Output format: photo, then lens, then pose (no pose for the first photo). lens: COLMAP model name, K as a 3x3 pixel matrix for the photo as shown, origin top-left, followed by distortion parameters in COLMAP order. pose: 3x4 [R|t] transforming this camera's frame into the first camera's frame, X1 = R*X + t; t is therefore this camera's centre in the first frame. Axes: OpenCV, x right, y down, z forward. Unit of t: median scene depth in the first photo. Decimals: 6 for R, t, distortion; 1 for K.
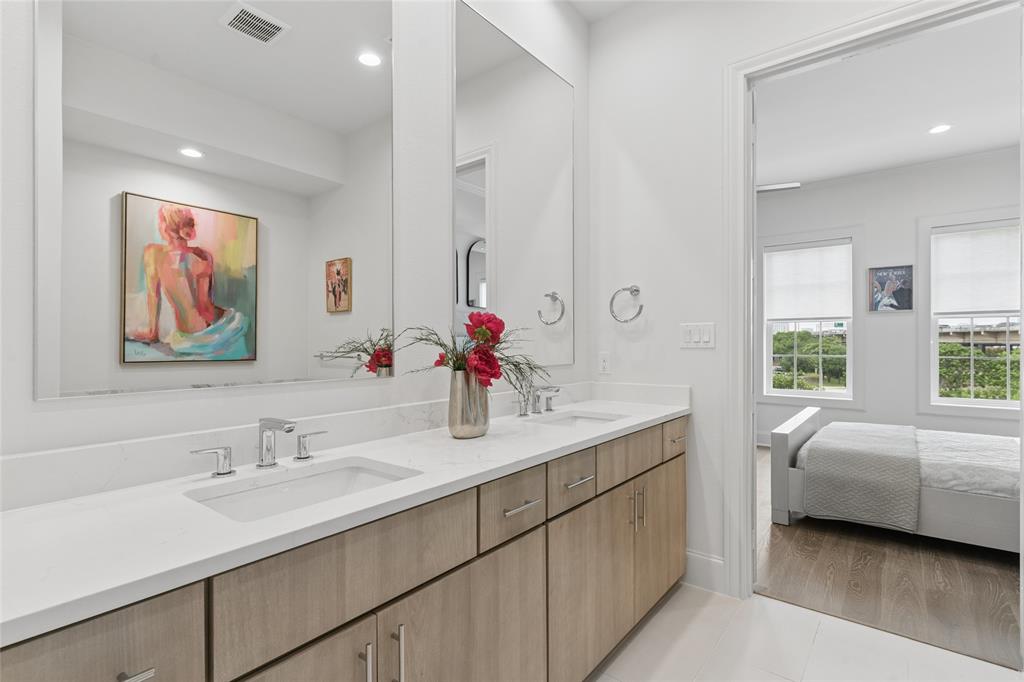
lens RADIAL K [[496.4, 0, 511.0], [0, 496.4, 342.0], [0, 0, 1]] dist [0.004294, -0.003603]
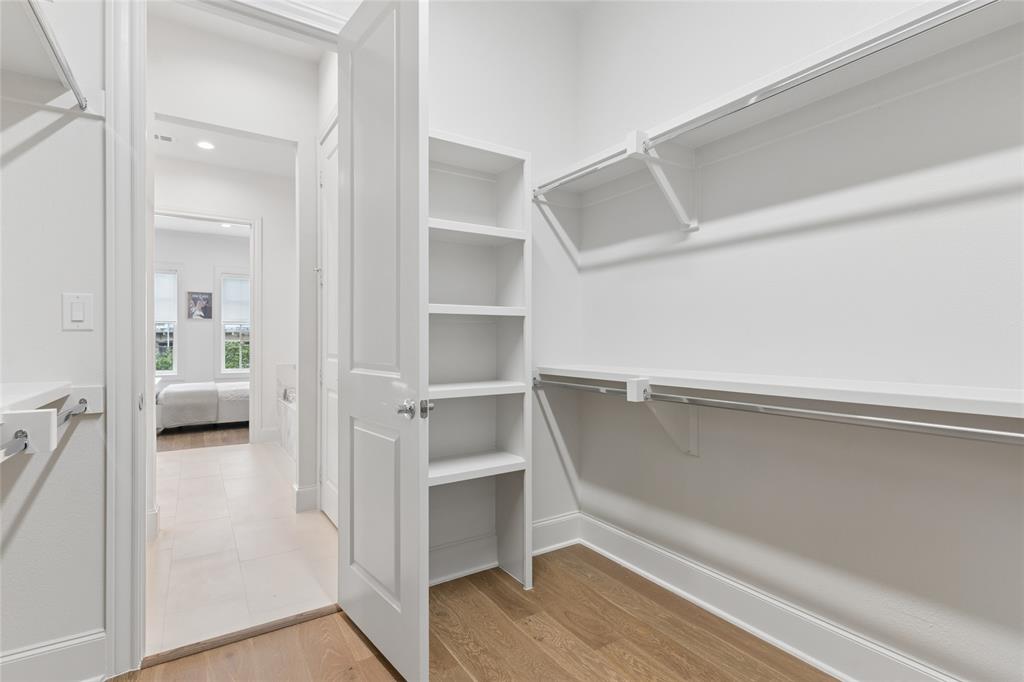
lens RADIAL K [[496.4, 0, 513.7], [0, 496.4, 340.8], [0, 0, 1]] dist [0.004294, -0.003603]
pose [[0.326109, 0.001976, 0.945330, -0.743072], [-0.001882, 0.999997, -0.001441, 0.018139], [-0.945330, -0.001309, 0.326112, -0.853505]]
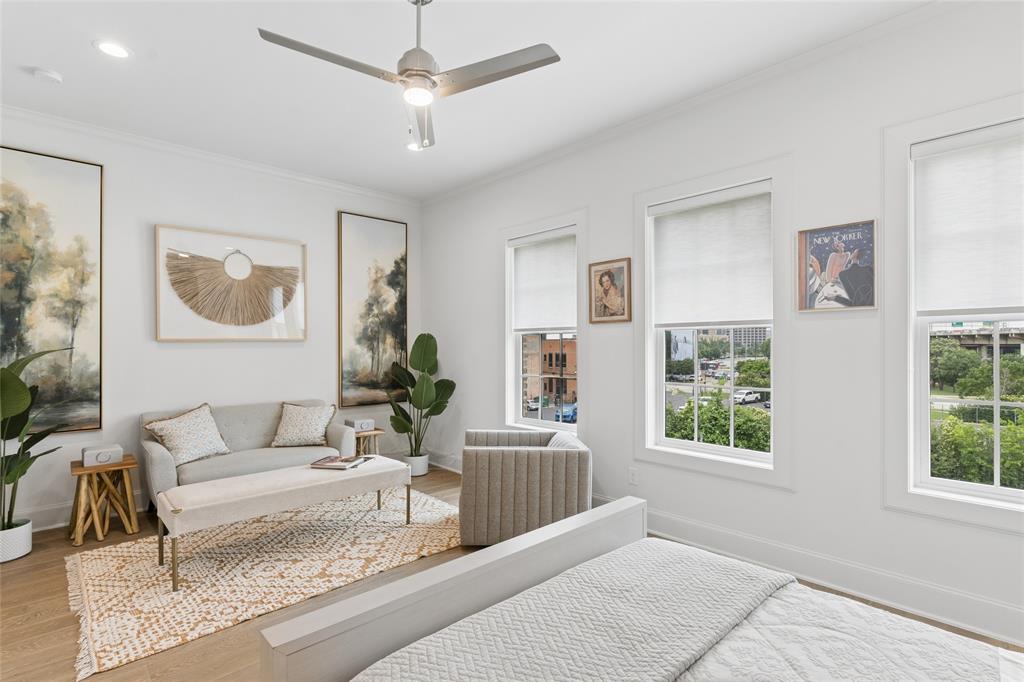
lens RADIAL K [[496.4, 0, 511.8], [0, 496.4, 345.0], [0, 0, 1]] dist [0.004294, -0.003603]
pose [[0.988197, -0.000658, -0.153188, 0.793730], [0.001110, 0.999995, 0.002869, -0.040668], [0.153186, -0.003005, 0.988193, 0.663208]]
